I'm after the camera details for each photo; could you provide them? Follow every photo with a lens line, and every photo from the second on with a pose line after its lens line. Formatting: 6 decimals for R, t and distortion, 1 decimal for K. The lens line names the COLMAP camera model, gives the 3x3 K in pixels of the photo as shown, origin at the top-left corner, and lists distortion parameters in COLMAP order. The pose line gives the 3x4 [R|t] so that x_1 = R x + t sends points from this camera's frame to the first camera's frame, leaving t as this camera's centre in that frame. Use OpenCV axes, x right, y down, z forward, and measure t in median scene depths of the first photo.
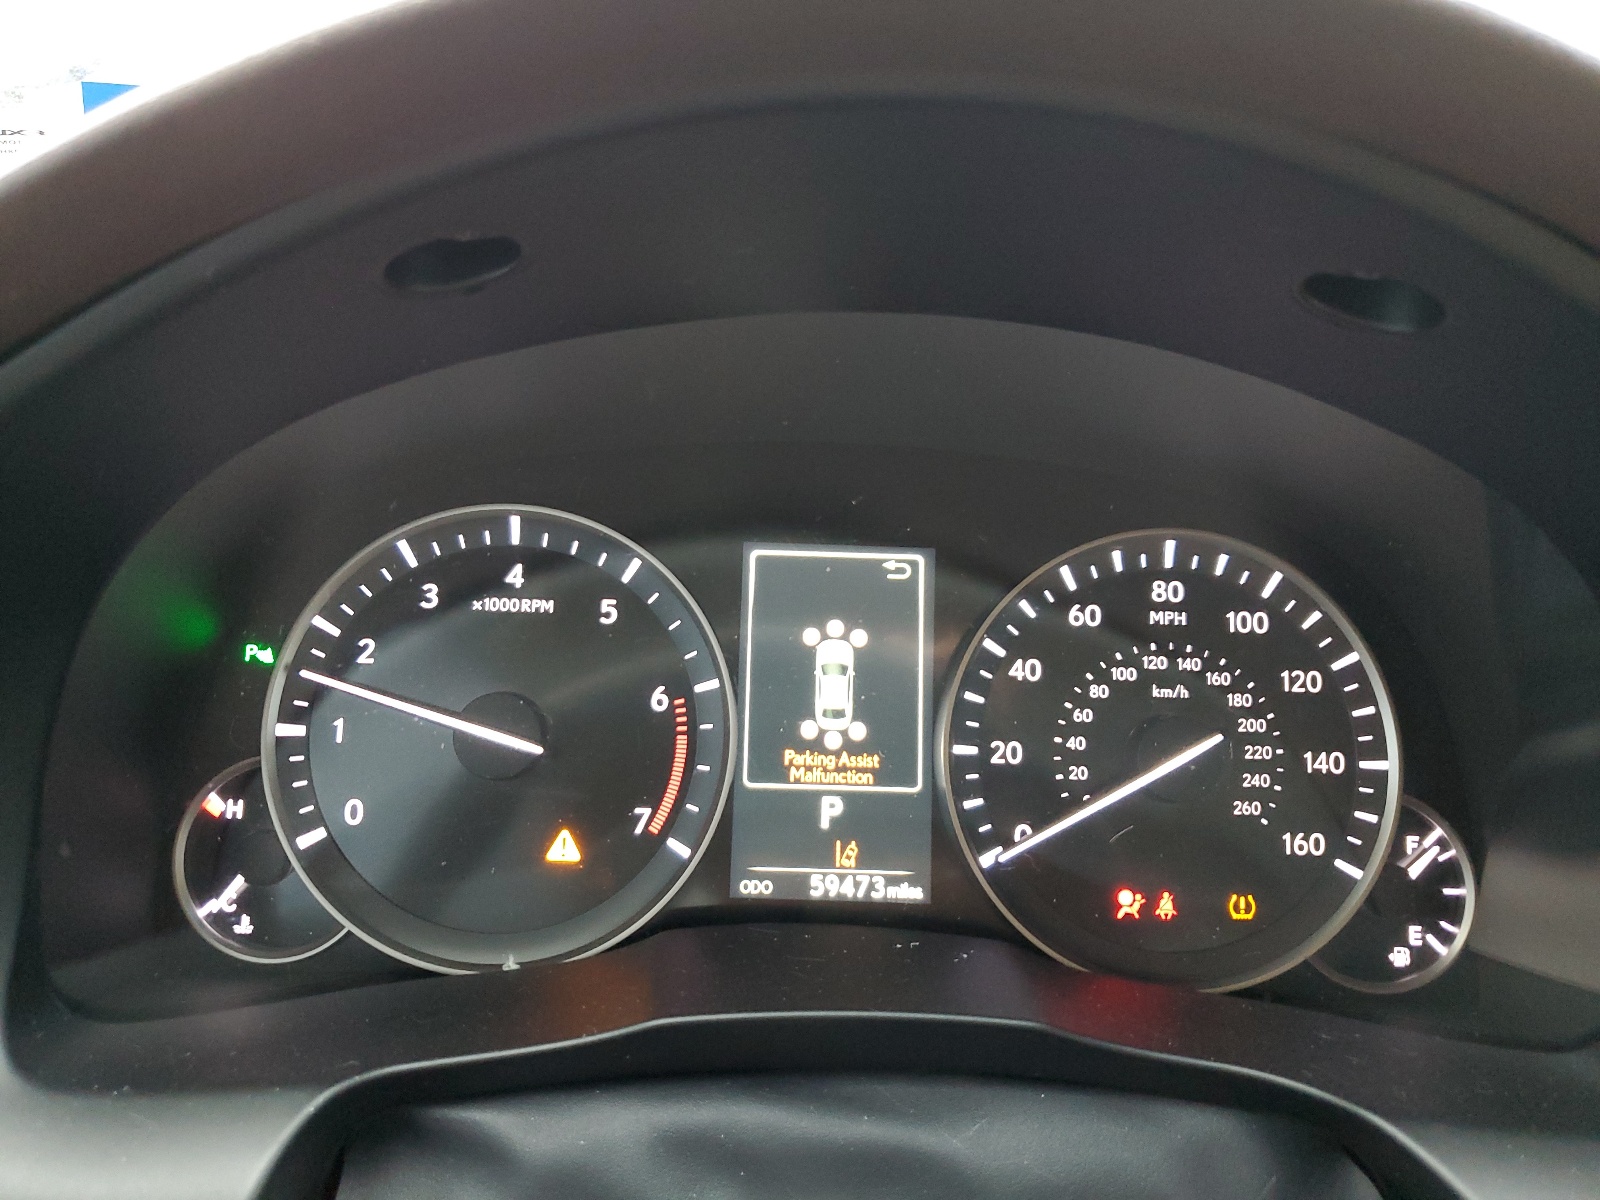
lens RADIAL K [[1235.1, 0, 799.2], [0, 1235.1, 603.4], [0, 0, 1]] dist [-0.013866, -0.003532]
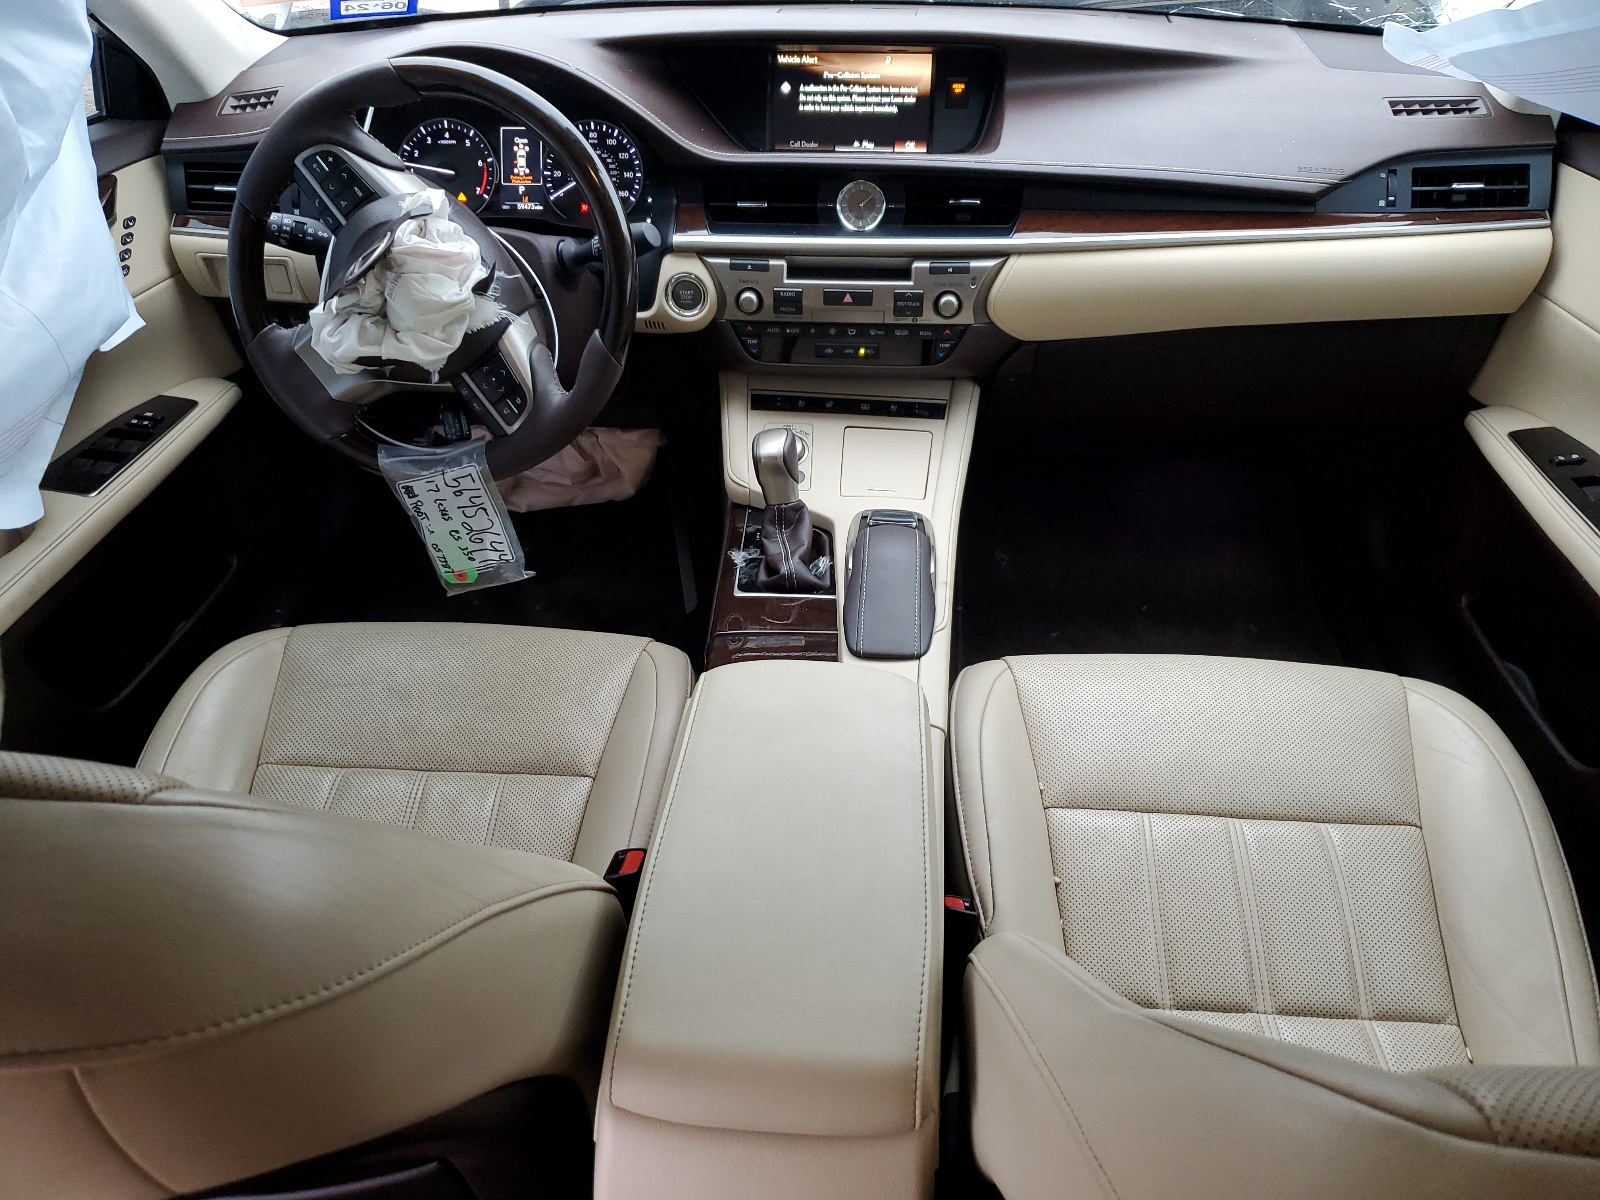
lens RADIAL K [[1235.1, 0, 798.1], [0, 1235.1, 596.5], [0, 0, 1]] dist [-0.013866, -0.003532]
pose [[0.996213, 0.006198, -0.086728, 1.422771], [0.017280, 0.963445, 0.267349, 0.414320], [0.085215, -0.267835, 0.959689, -3.591148]]
